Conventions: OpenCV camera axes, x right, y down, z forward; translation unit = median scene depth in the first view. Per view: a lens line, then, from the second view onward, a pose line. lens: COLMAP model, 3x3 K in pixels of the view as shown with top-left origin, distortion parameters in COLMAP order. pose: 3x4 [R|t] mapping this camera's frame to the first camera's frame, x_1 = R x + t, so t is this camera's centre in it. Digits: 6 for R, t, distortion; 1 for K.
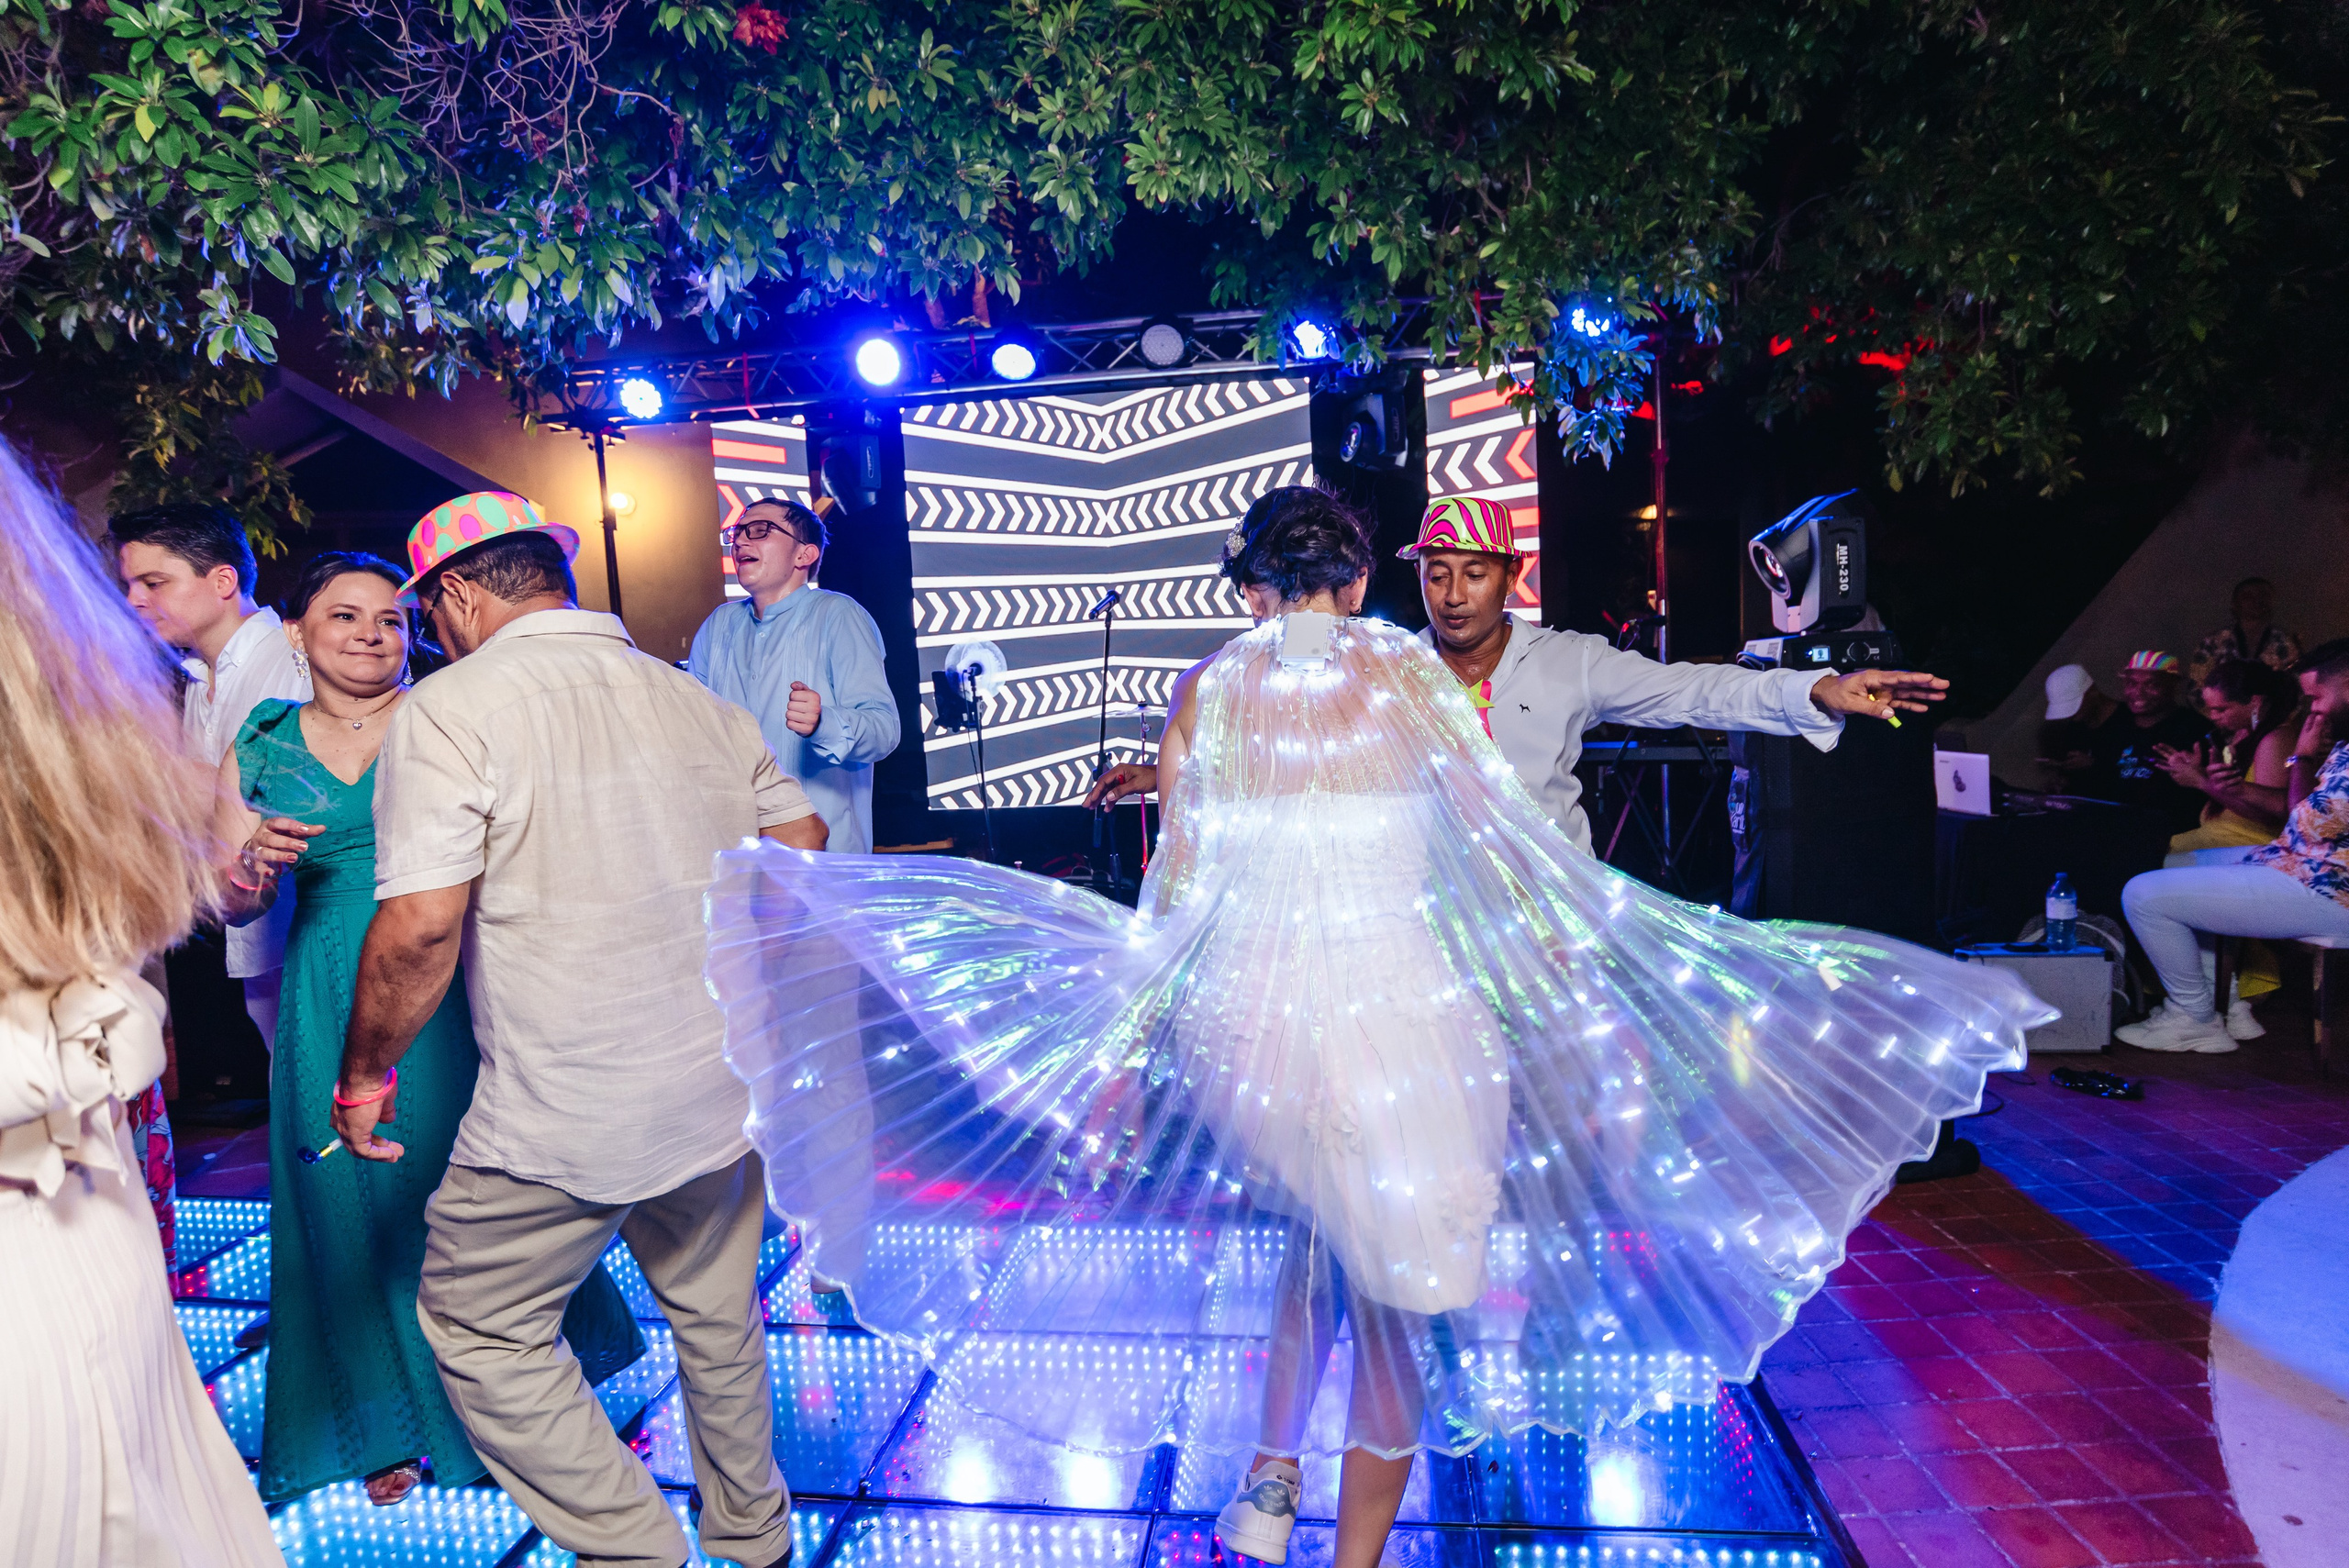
lens RADIAL K [[1132.0, 0, 1174.5], [0, 1132.0, 784.0], [0, 0, 1]] dist [-0.057020, 0.046800]
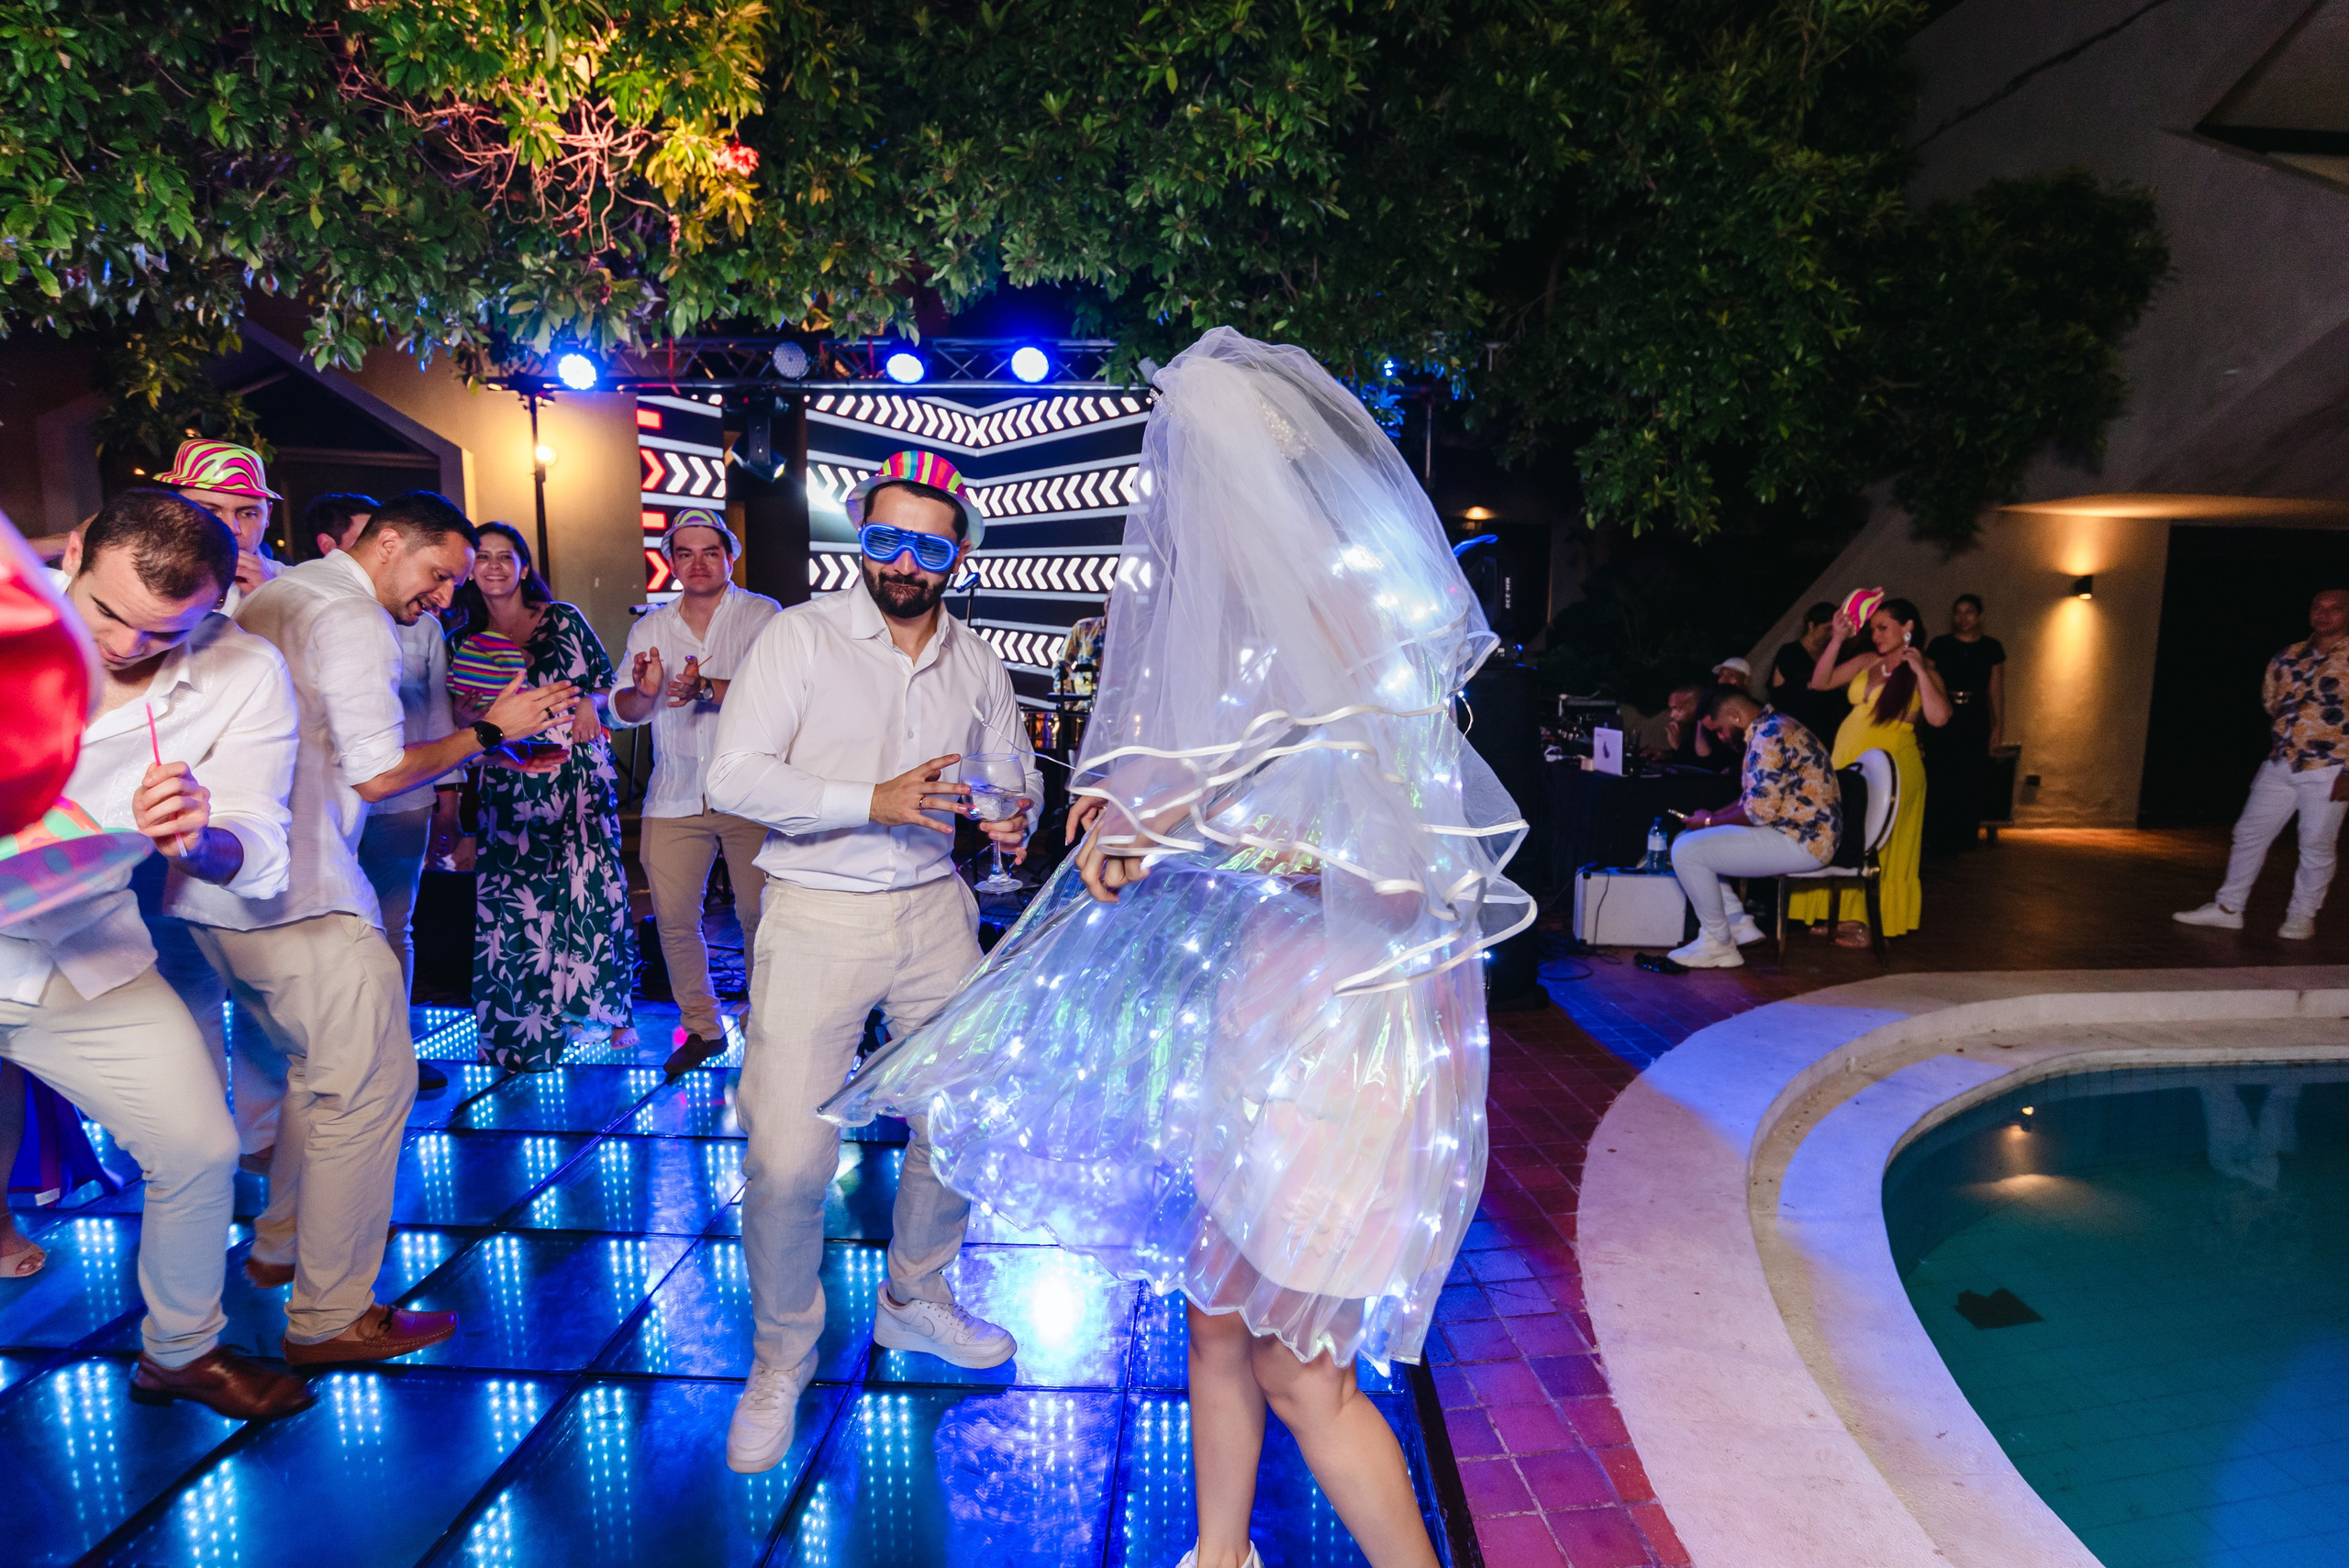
lens RADIAL K [[1136.1, 0, 1142.7], [0, 1136.1, 771.2], [0, 0, 1]] dist [-0.019600, 0.000290]
pose [[0.994809, 0.047769, 0.089846, 0.023721], [-0.049537, 0.998618, 0.017552, 0.022734], [-0.088883, -0.021912, 0.995801, -0.271870]]
